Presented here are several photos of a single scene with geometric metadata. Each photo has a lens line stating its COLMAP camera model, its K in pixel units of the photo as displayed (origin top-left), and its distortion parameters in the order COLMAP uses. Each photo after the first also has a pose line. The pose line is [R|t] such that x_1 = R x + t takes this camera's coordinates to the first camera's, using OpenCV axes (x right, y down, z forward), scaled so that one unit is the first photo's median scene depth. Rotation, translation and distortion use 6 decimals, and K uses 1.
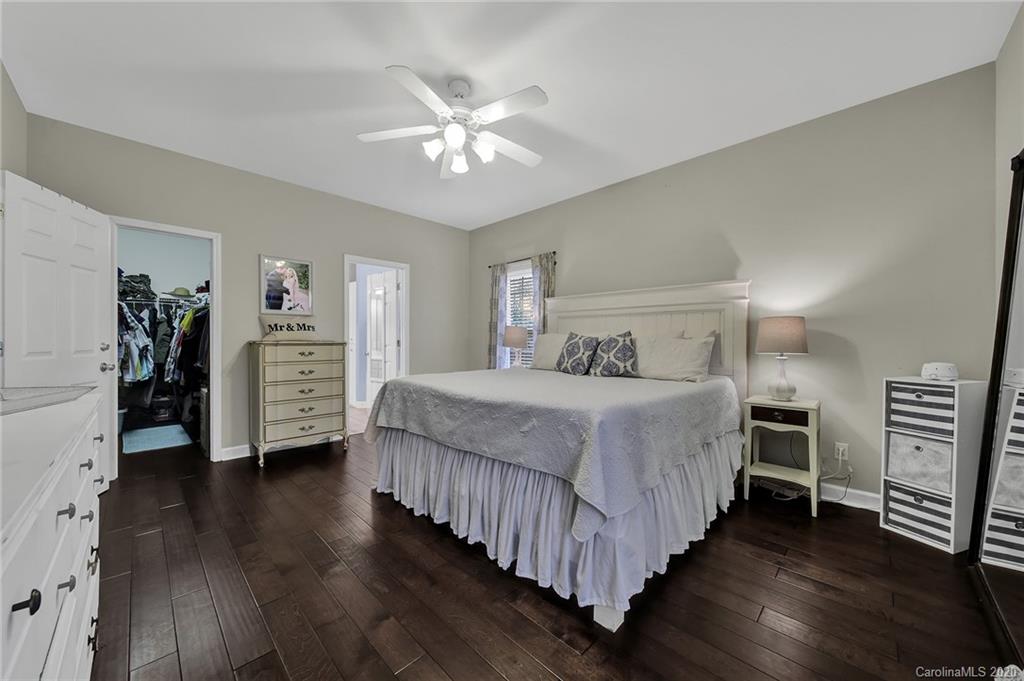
lens RADIAL K [[370.4, 0, 511.8], [0, 370.4, 332.7], [0, 0, 1]] dist [-0.006441, -0.000008]
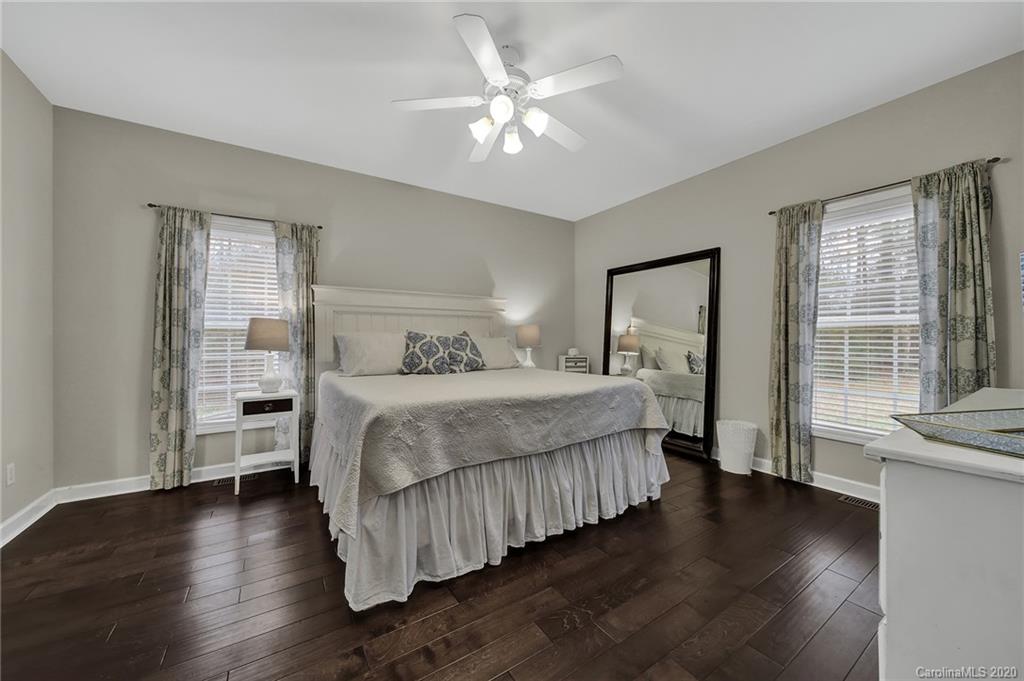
lens RADIAL K [[370.4, 0, 511.8], [0, 370.4, 332.7], [0, 0, 1]] dist [-0.006441, -0.000008]
pose [[0.212552, 0.004248, 0.977141, -0.771609], [-0.022572, 0.999745, 0.000563, -0.004468], [-0.976889, -0.022175, 0.212593, 0.589704]]
